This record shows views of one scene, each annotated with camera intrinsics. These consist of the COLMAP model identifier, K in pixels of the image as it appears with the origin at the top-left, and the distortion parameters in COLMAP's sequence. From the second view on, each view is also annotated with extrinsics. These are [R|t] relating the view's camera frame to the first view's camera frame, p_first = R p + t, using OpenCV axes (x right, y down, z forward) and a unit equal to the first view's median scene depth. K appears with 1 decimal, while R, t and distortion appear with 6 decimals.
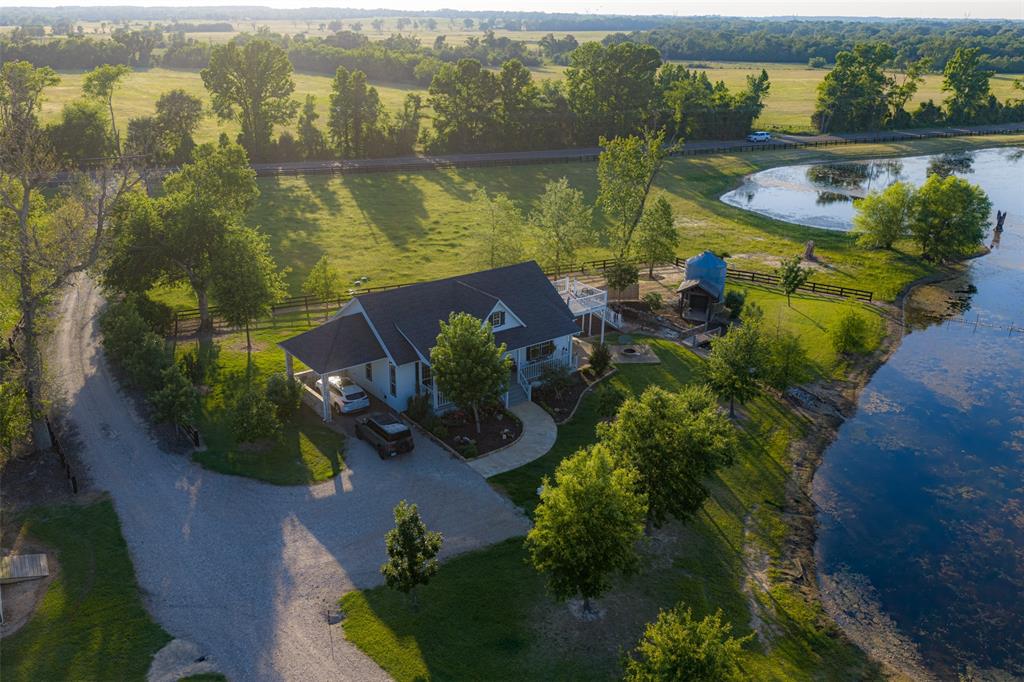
lens RADIAL K [[813.9, 0, 512.4], [0, 813.9, 342.4], [0, 0, 1]] dist [0.003058, -0.002016]
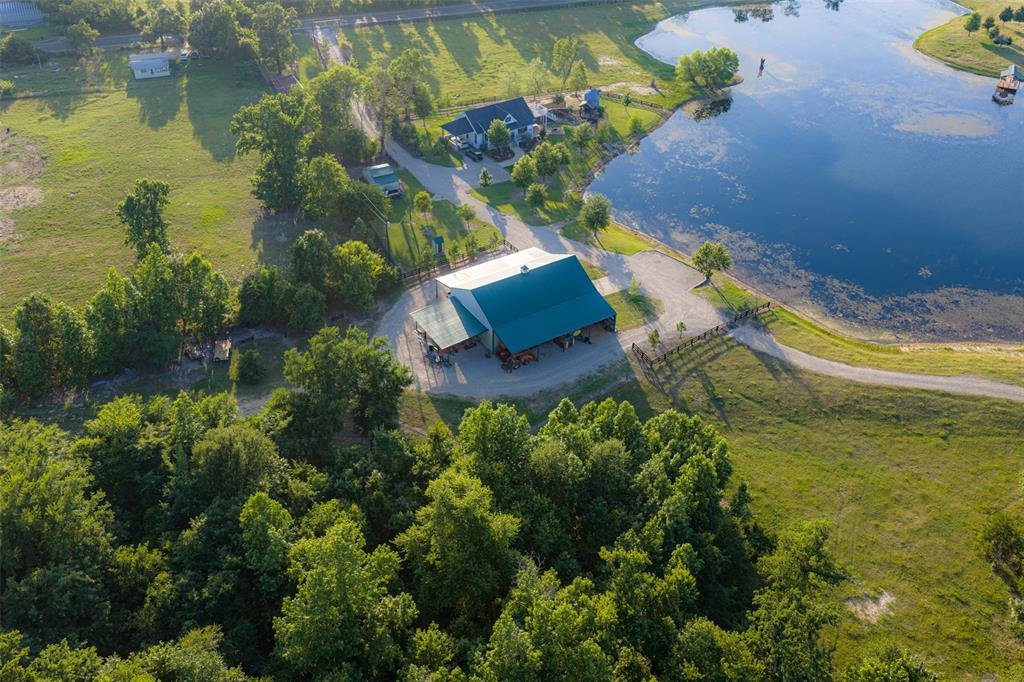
lens RADIAL K [[813.9, 0, 510.2], [0, 813.9, 343.1], [0, 0, 1]] dist [0.003058, -0.002016]
pose [[0.998829, 0.030511, -0.037548, 0.126437], [-0.018311, 0.956749, 0.290336, -0.108872], [0.044783, -0.289309, 0.956188, -2.139666]]
